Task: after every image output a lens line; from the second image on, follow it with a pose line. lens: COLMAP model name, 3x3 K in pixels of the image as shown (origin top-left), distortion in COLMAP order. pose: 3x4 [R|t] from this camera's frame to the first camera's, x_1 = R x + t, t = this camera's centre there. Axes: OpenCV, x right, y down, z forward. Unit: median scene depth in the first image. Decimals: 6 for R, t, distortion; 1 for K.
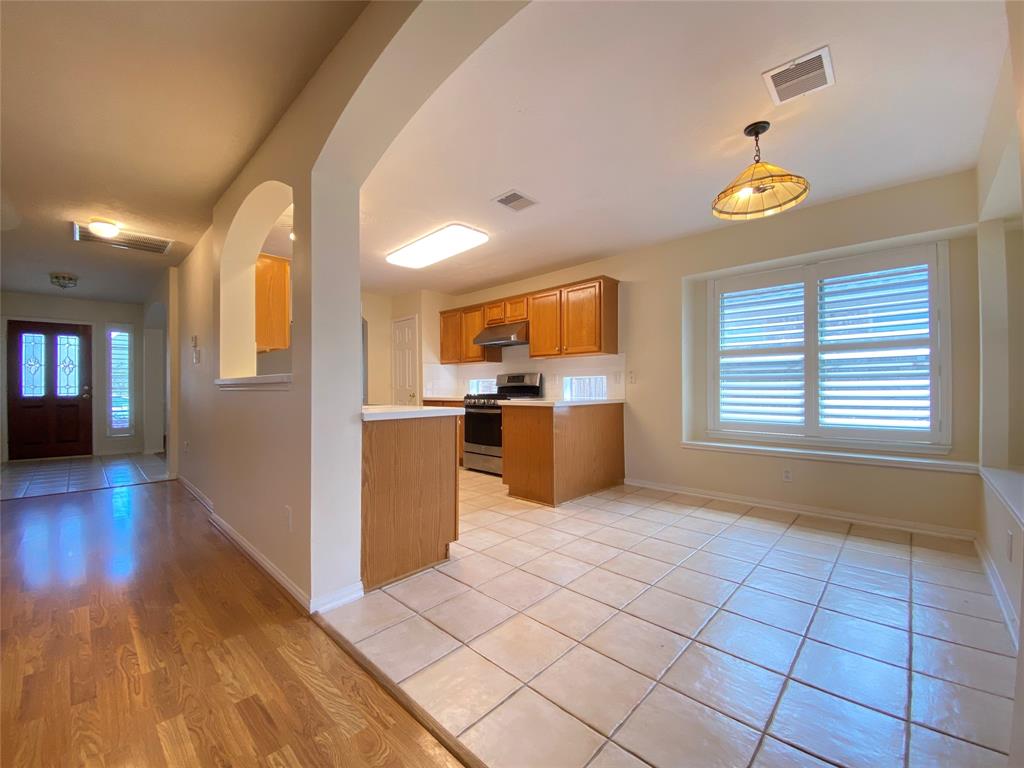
lens RADIAL K [[414.4, 0, 510.9], [0, 414.4, 389.8], [0, 0, 1]] dist [0.022435, -0.019227]
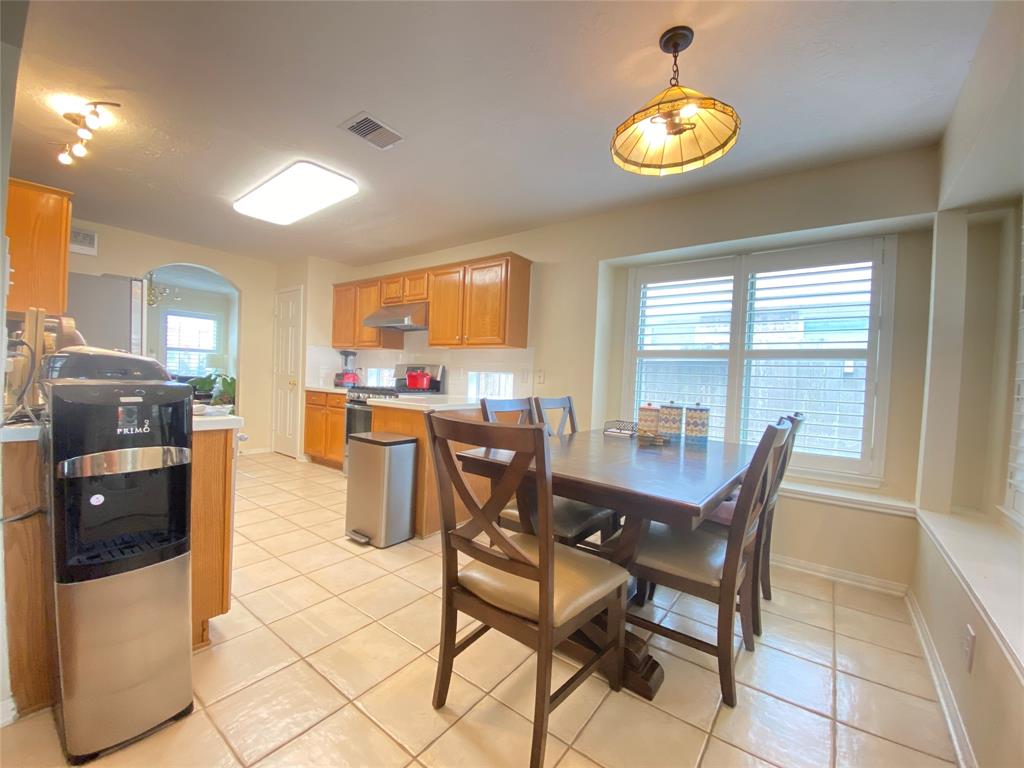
lens RADIAL K [[417.4, 0, 510.1], [0, 417.4, 388.7], [0, 0, 1]] dist [0.026350, -0.021029]
pose [[0.992278, 0.045312, 0.115457, 0.187854], [-0.048115, 0.998608, 0.021609, -0.029437], [-0.114317, -0.026997, 0.993077, 0.228800]]
